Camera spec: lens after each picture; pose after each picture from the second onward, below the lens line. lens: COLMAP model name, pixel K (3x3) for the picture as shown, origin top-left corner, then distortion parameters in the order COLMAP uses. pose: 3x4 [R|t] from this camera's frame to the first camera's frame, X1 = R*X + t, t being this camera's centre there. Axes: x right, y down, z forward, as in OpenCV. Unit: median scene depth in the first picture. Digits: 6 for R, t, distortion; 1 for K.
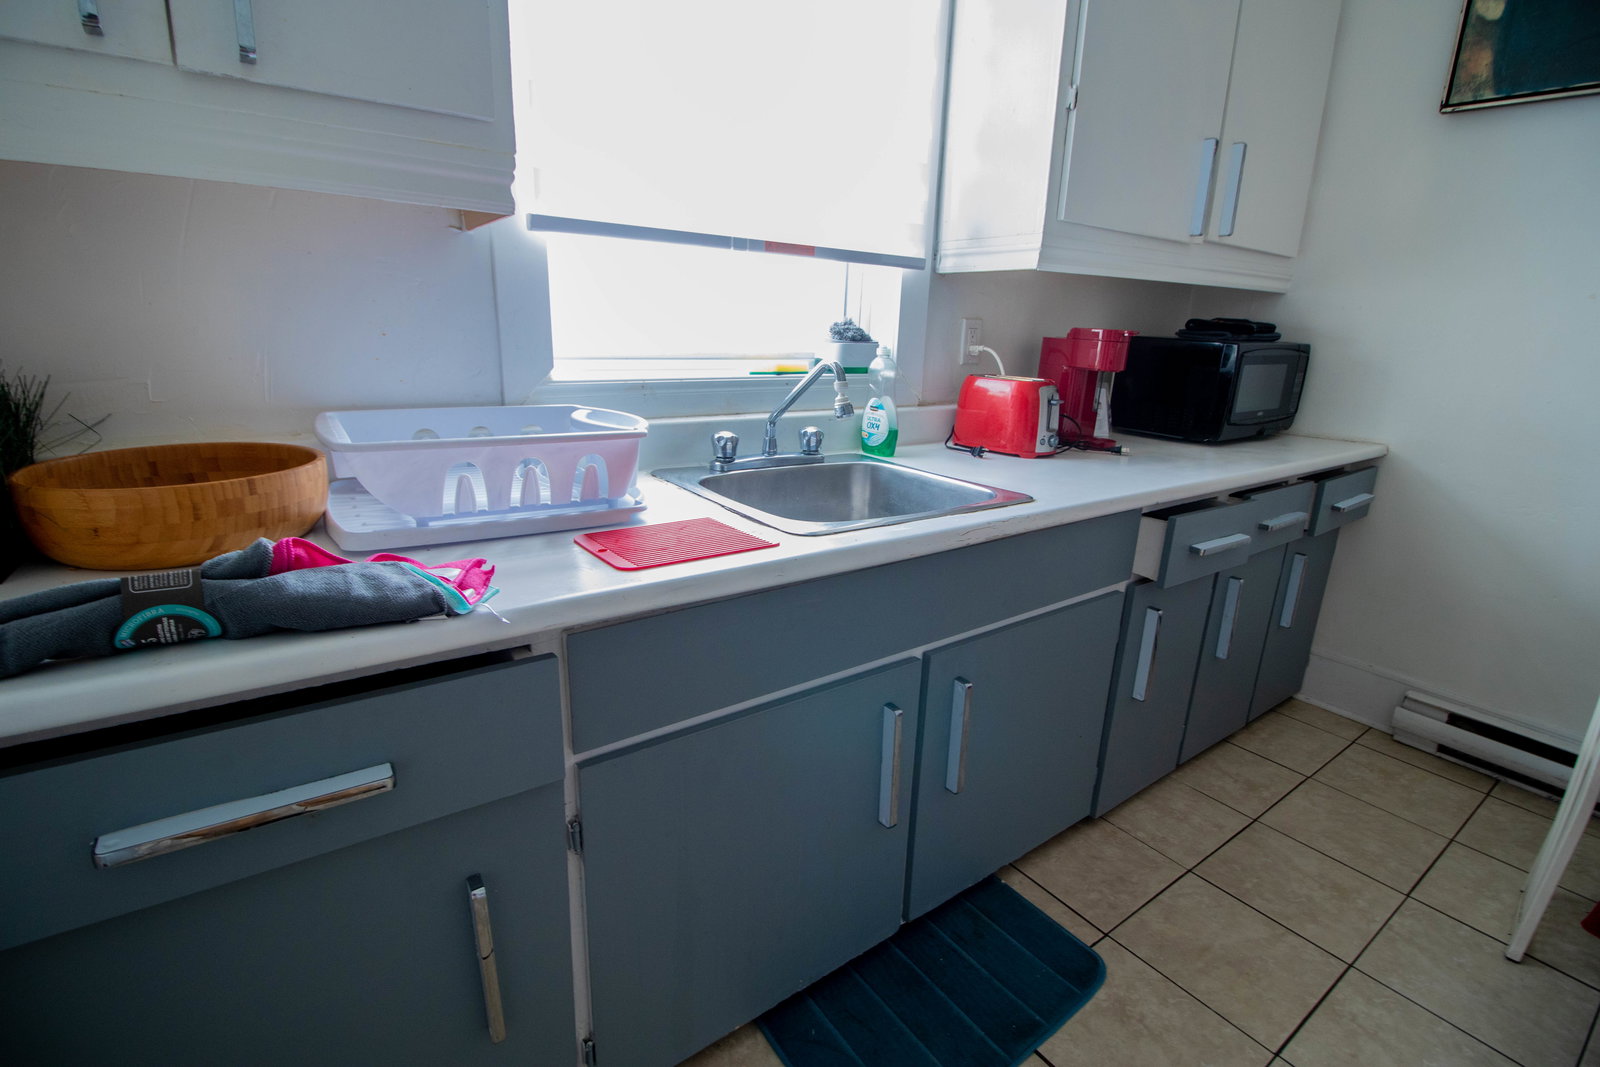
lens RADIAL K [[741.2, 0, 803.7], [0, 741.2, 524.8], [0, 0, 1]] dist [-0.000787, -0.014934]
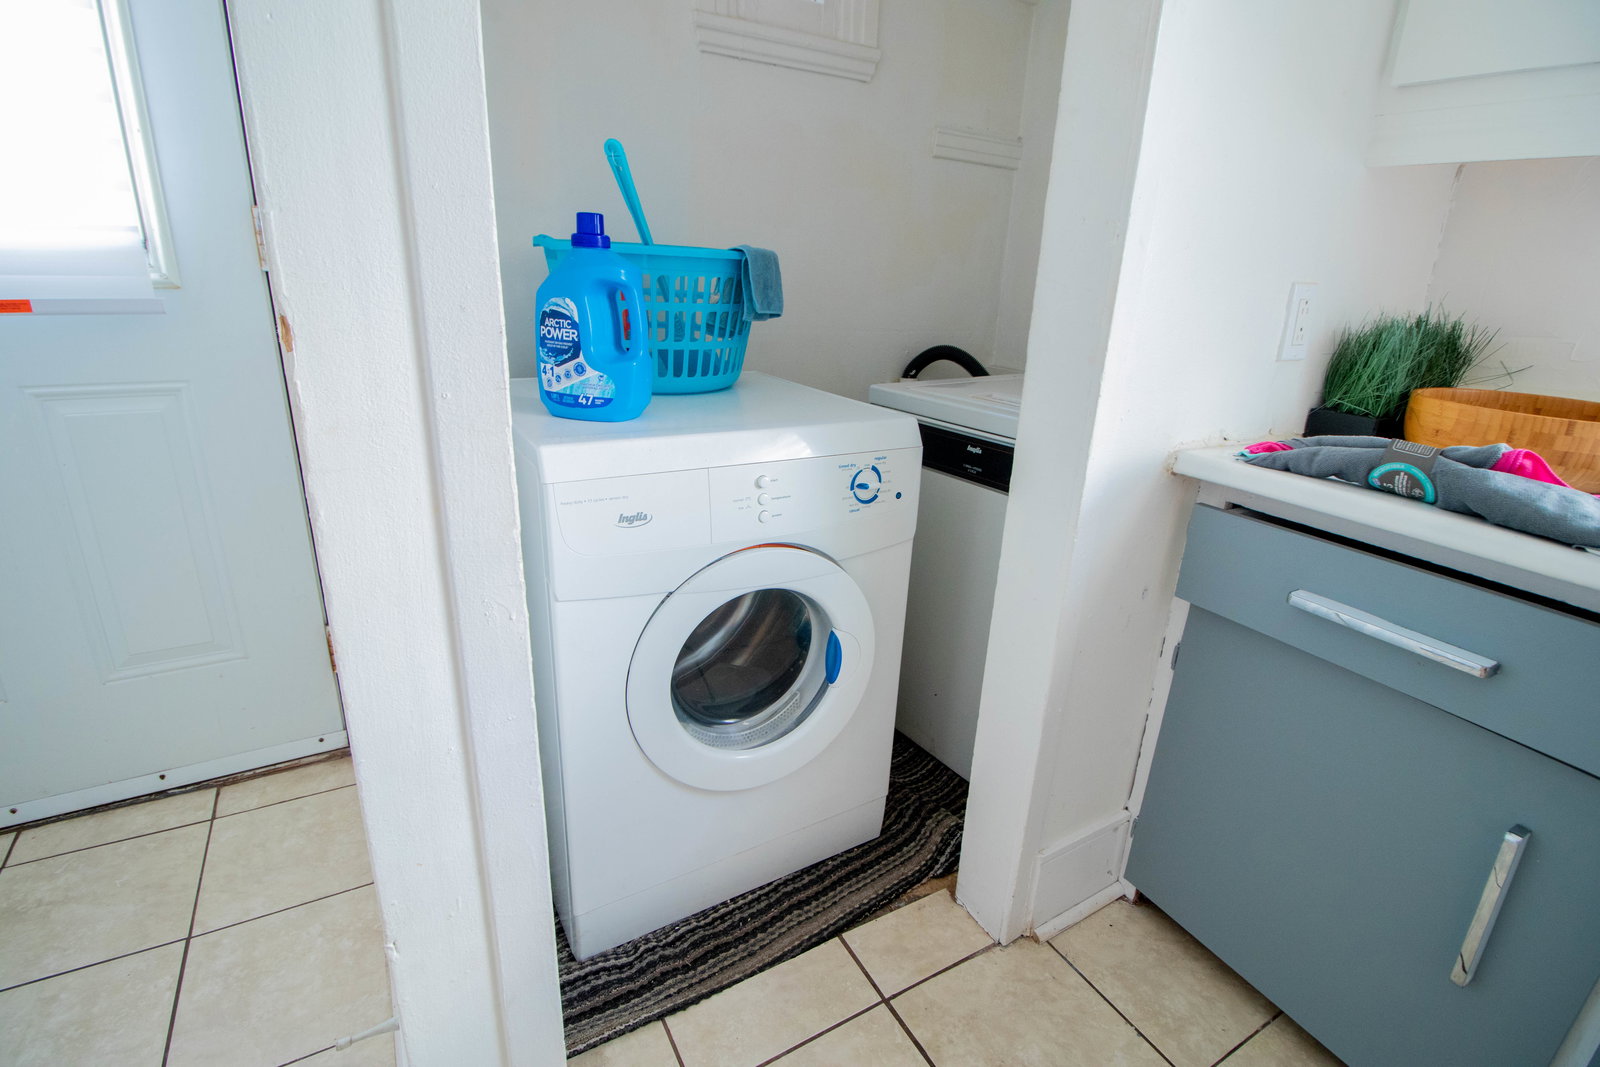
lens RADIAL K [[761.1, 0, 800.0], [0, 761.1, 533.5], [0, 0, 1]] dist [-0.000228, -0.000281]
pose [[-0.072736, 0.313795, -0.946701, 0.660598], [-0.313821, 0.893800, 0.320372, 0.120800], [0.946692, 0.320397, 0.033464, -0.142694]]
